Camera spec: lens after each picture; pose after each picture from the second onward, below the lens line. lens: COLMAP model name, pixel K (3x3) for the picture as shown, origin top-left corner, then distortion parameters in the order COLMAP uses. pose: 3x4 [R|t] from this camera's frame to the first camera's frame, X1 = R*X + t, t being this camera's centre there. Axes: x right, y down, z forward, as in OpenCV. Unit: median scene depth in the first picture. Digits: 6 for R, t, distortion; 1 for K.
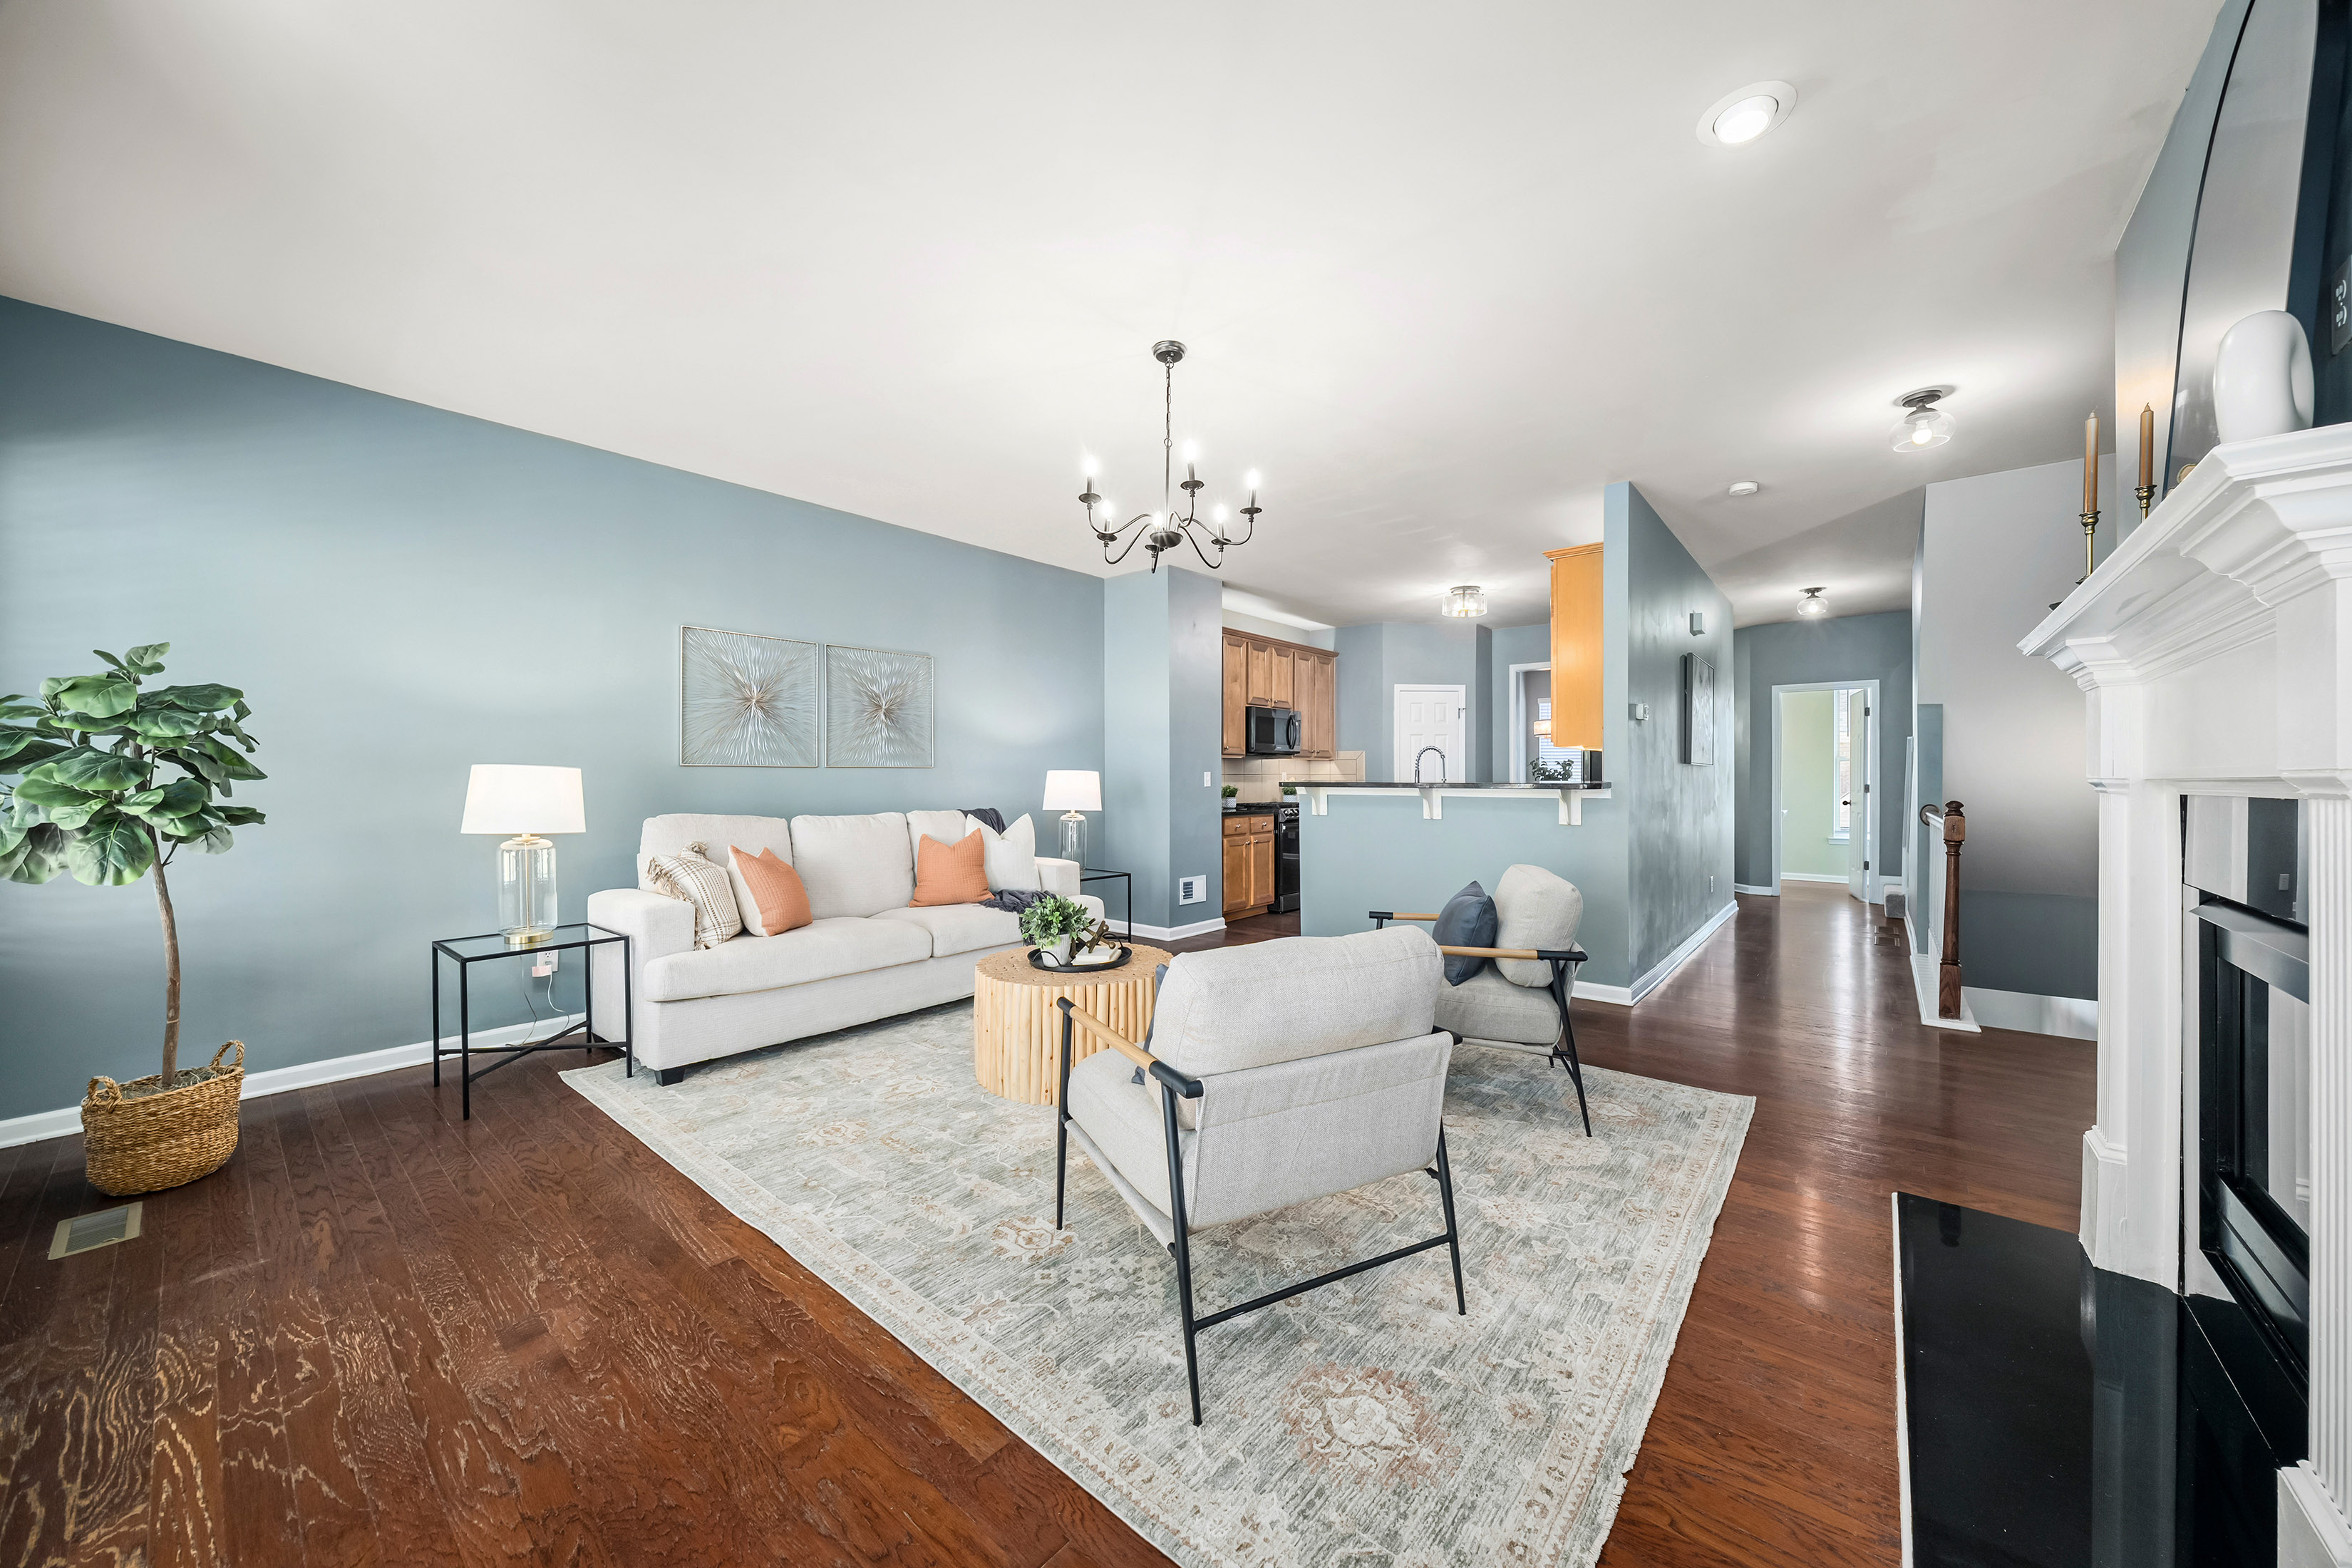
lens RADIAL K [[846.5, 0, 1190.8], [0, 846.5, 781.2], [0, 0, 1]] dist [0.000469, 0.000047]
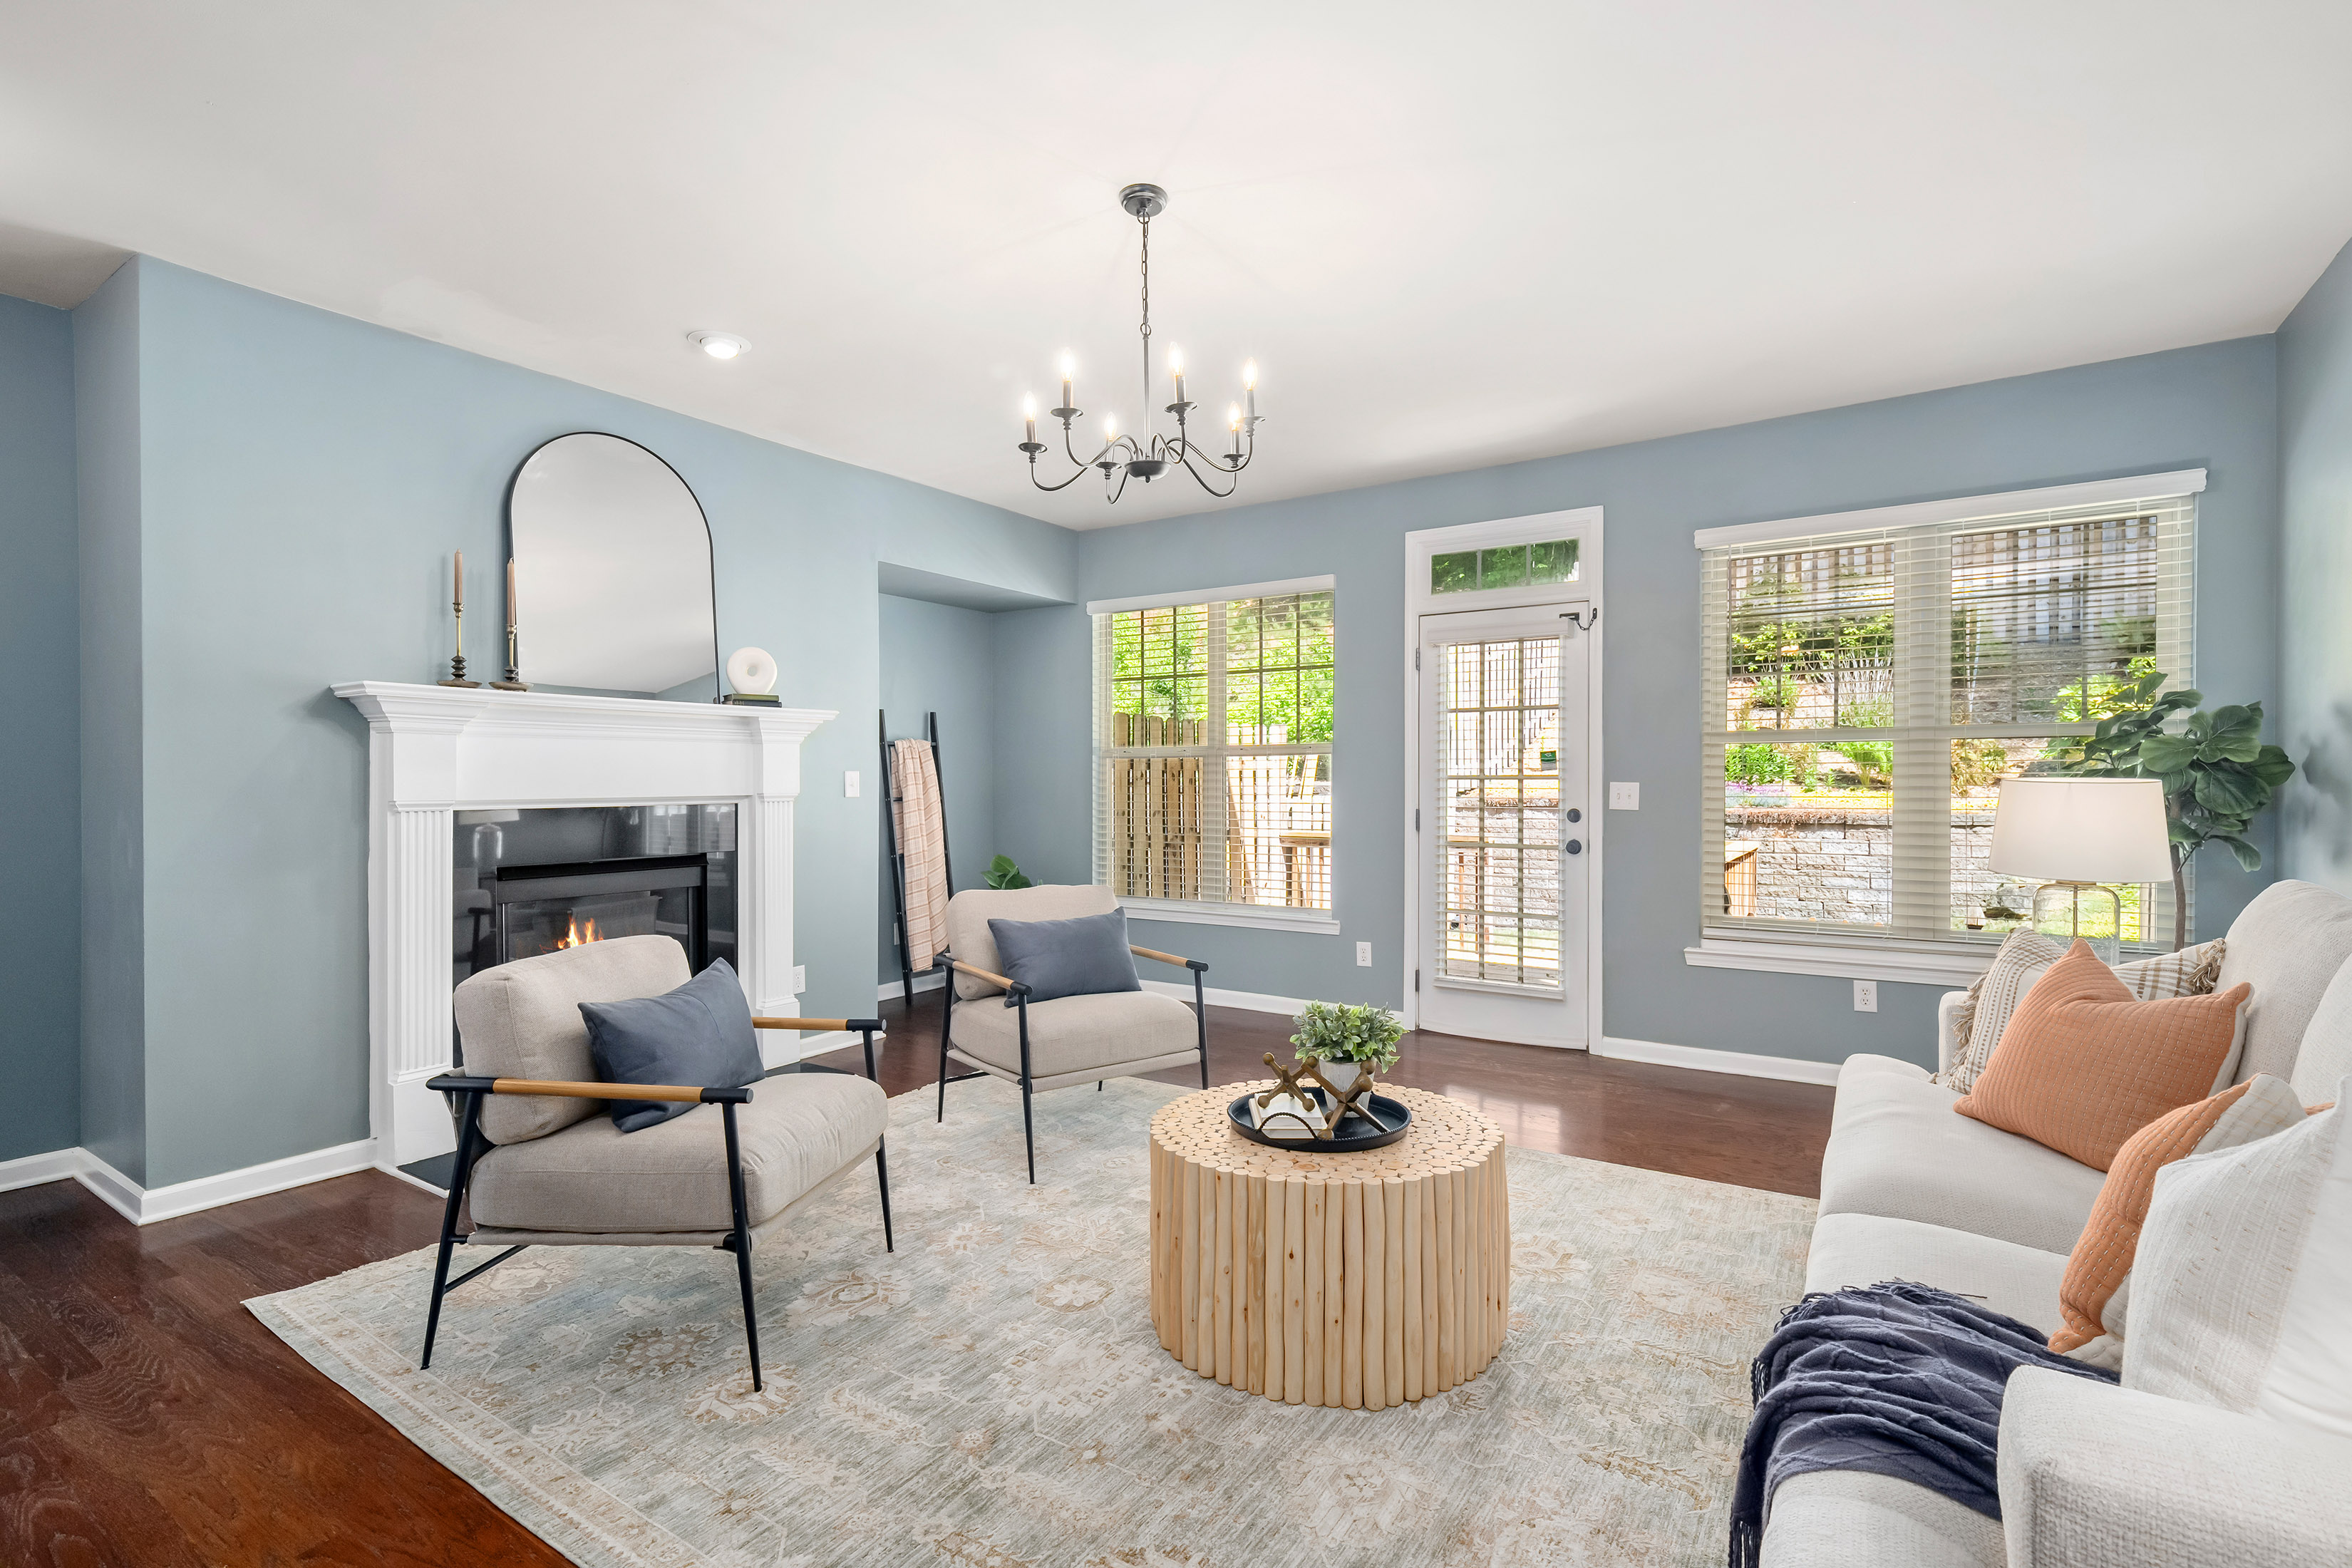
lens RADIAL K [[1092.8, 0, 1189.4], [0, 1092.8, 784.9], [0, 0, 1]] dist [0.000529, -0.000631]
pose [[-0.995117, 0.005018, -0.098571, 0.022072], [0.004651, 0.999981, 0.003949, -0.017066], [0.098589, 0.003472, -0.995122, 1.449973]]
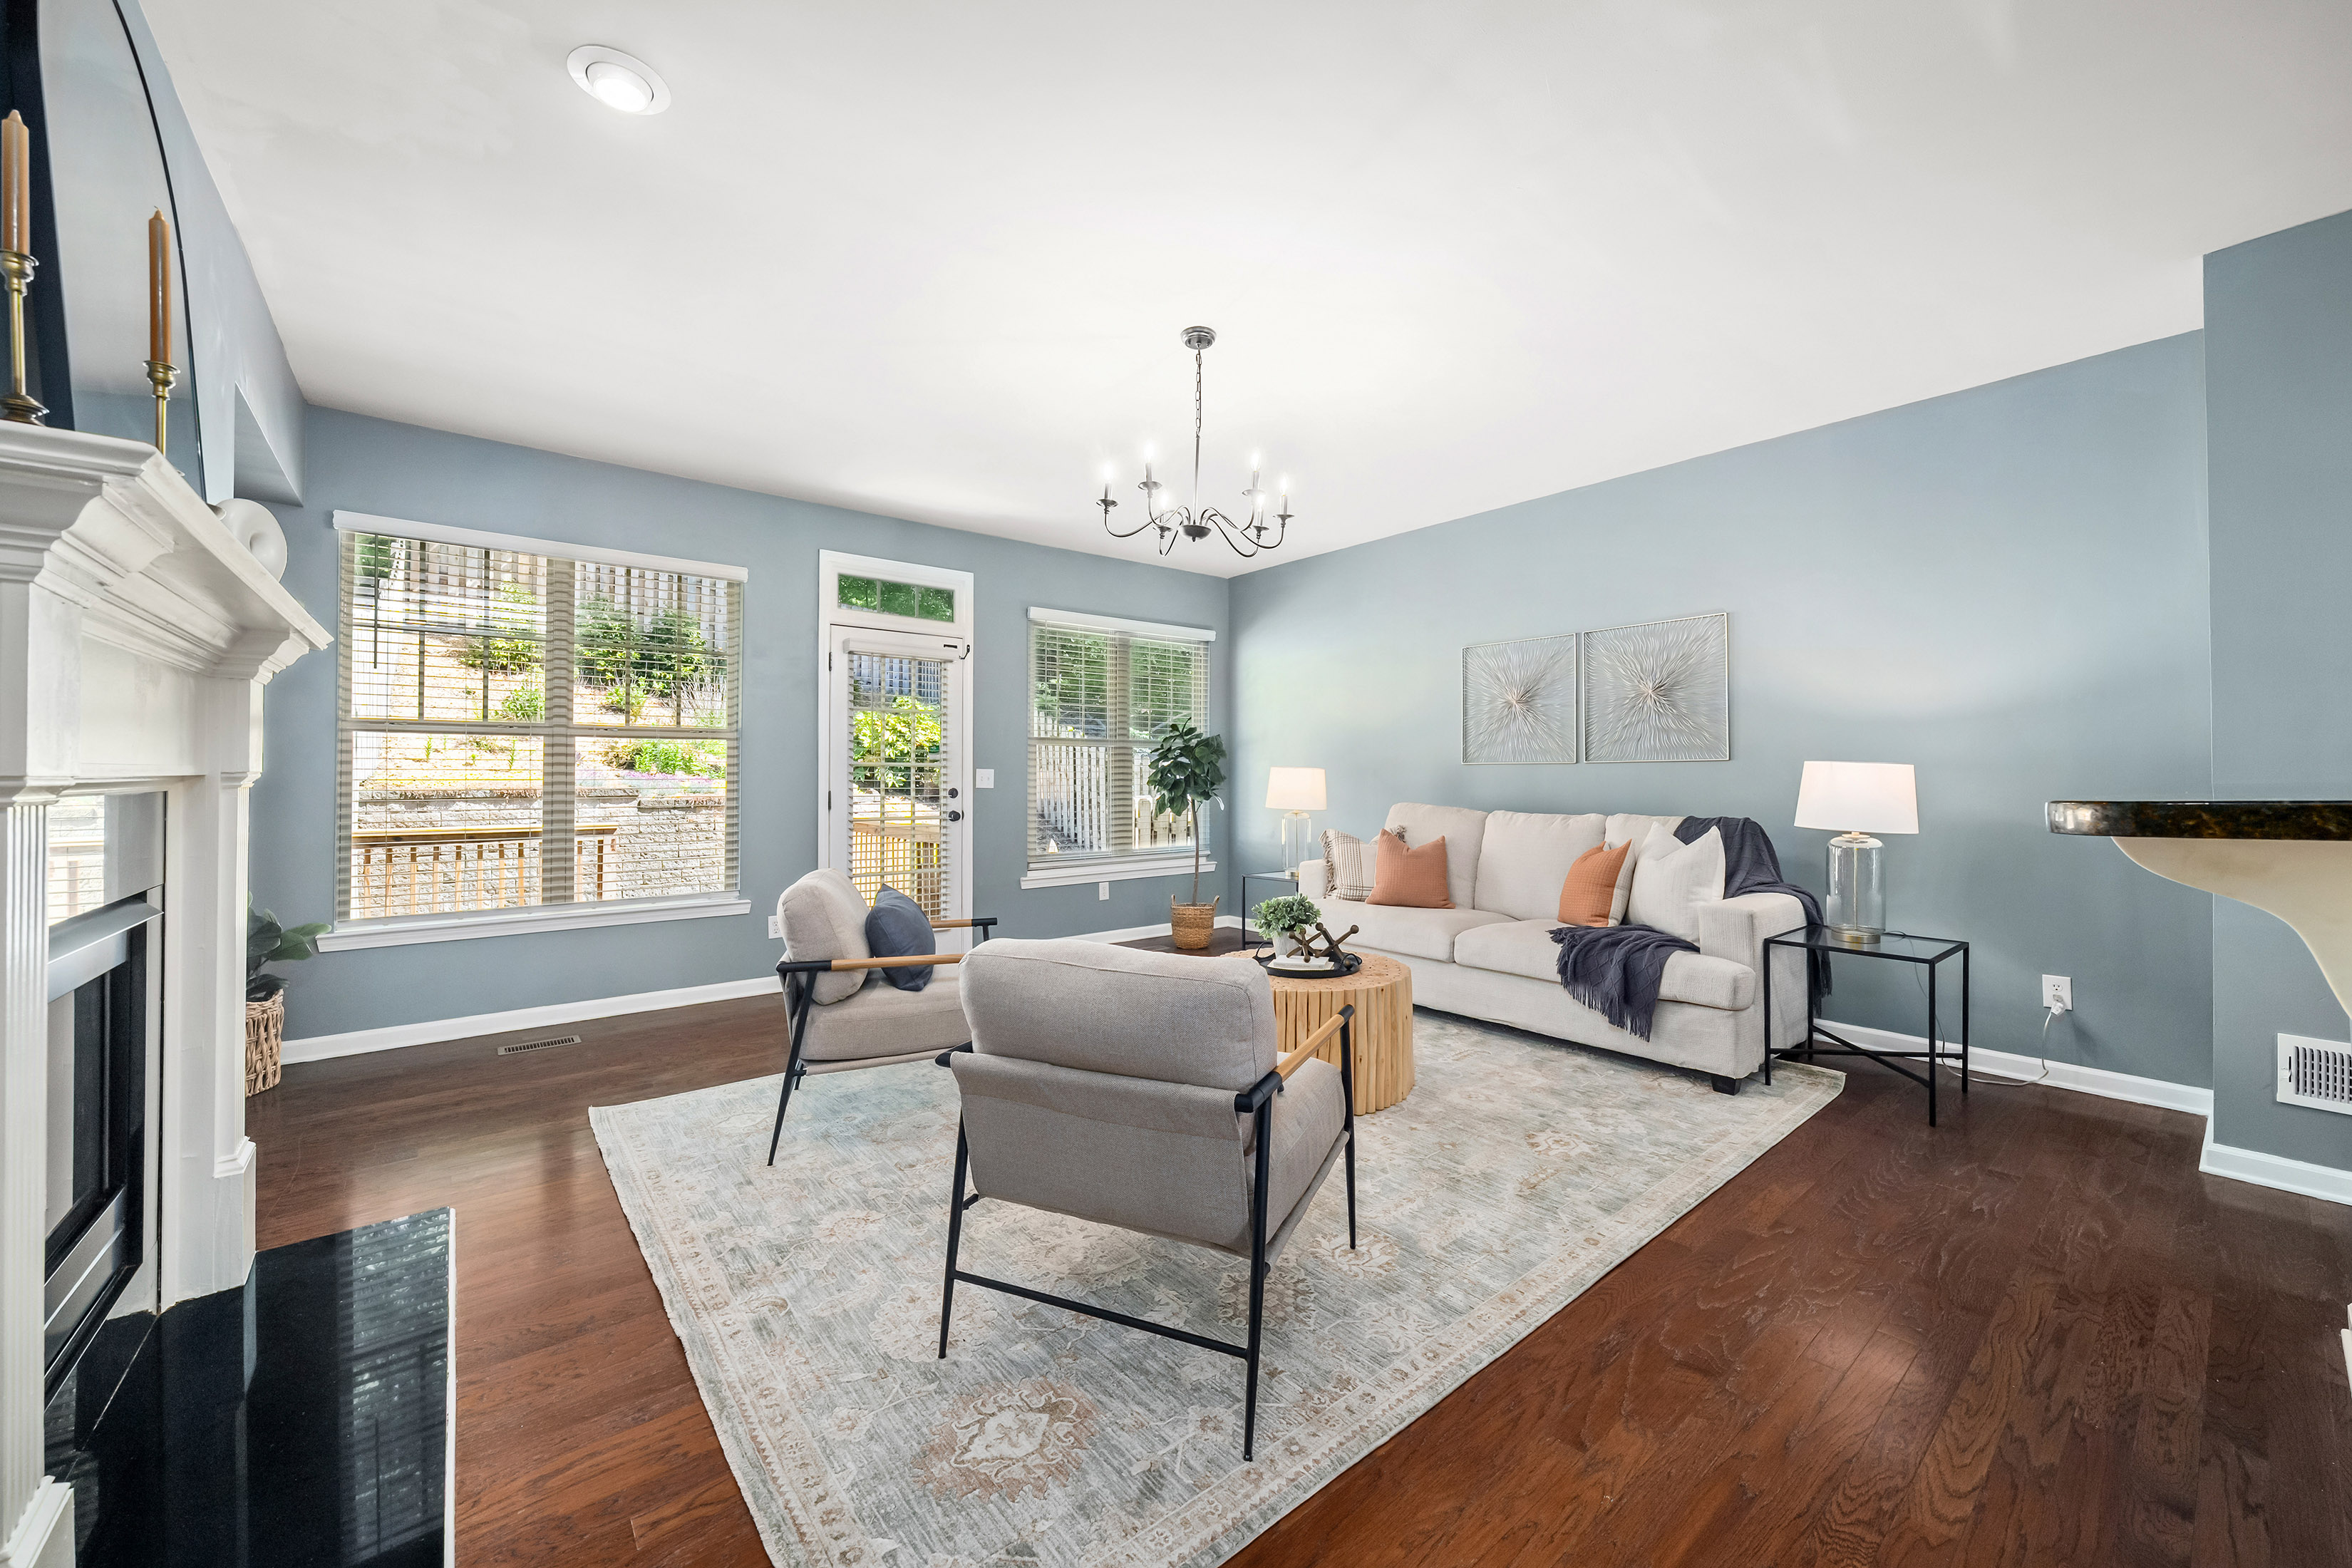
lens RADIAL K [[893.1, 0, 1186.7], [0, 893.1, 767.3], [0, 0, 1]] dist [-0.003914, -0.000213]
pose [[-0.196140, -0.008007, -0.980543, 0.740821], [-0.000953, 0.999968, -0.007975, -0.004985], [0.980575, -0.000630, -0.196142, 0.897534]]
